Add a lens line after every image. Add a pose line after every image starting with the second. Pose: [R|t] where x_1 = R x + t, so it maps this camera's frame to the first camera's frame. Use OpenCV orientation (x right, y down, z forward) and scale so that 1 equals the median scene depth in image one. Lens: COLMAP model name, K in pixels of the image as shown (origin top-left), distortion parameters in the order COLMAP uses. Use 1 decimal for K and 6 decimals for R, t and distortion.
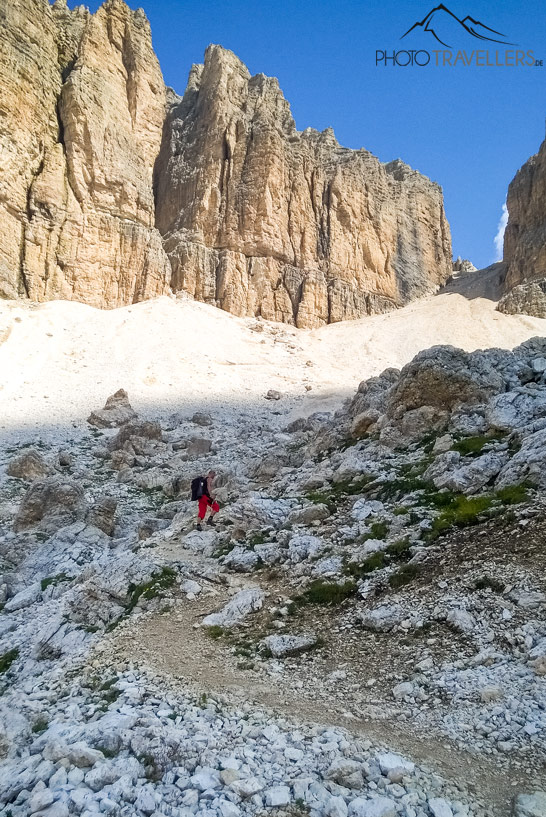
lens RADIAL K [[1778.4, 0, 272.9], [0, 1778.4, 408.5], [0, 0, 1]] dist [-0.102003, 0.000000]
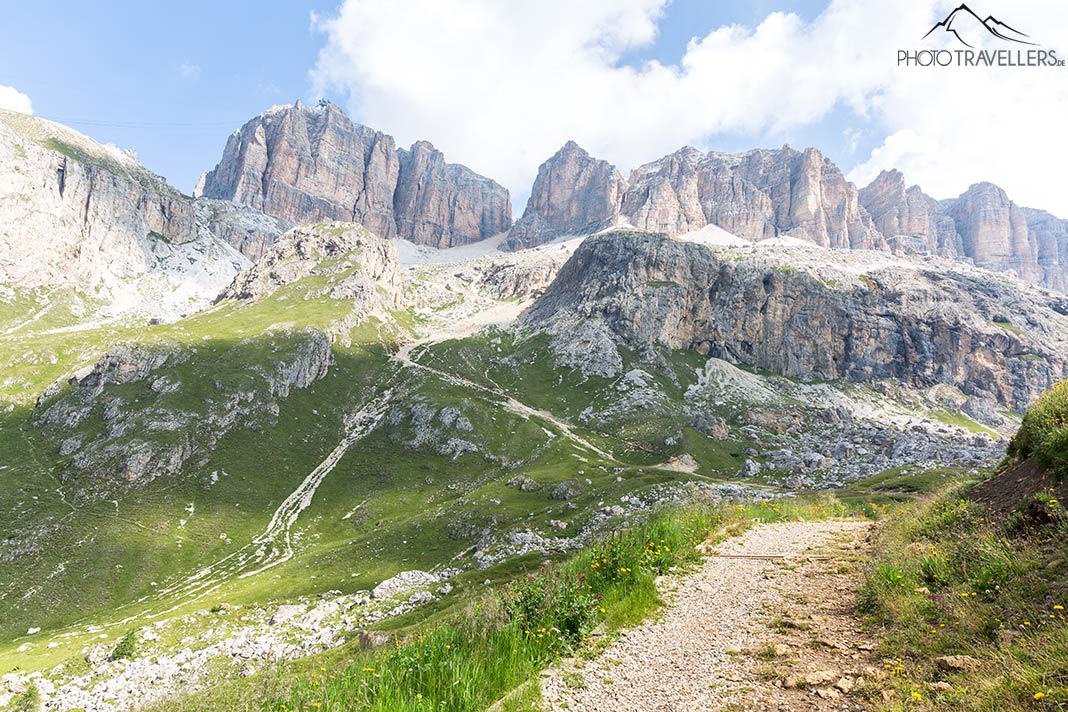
lens RADIAL K [[2324.8, 0, 534.0], [0, 2324.8, 356.0], [0, 0, 1]] dist [-0.102003, 0.000000]
pose [[0.998546, 0.051957, -0.014335, 0.238430], [-0.051458, 0.998122, 0.033220, -0.003011], [0.016034, -0.032434, 0.999345, -2.903850]]
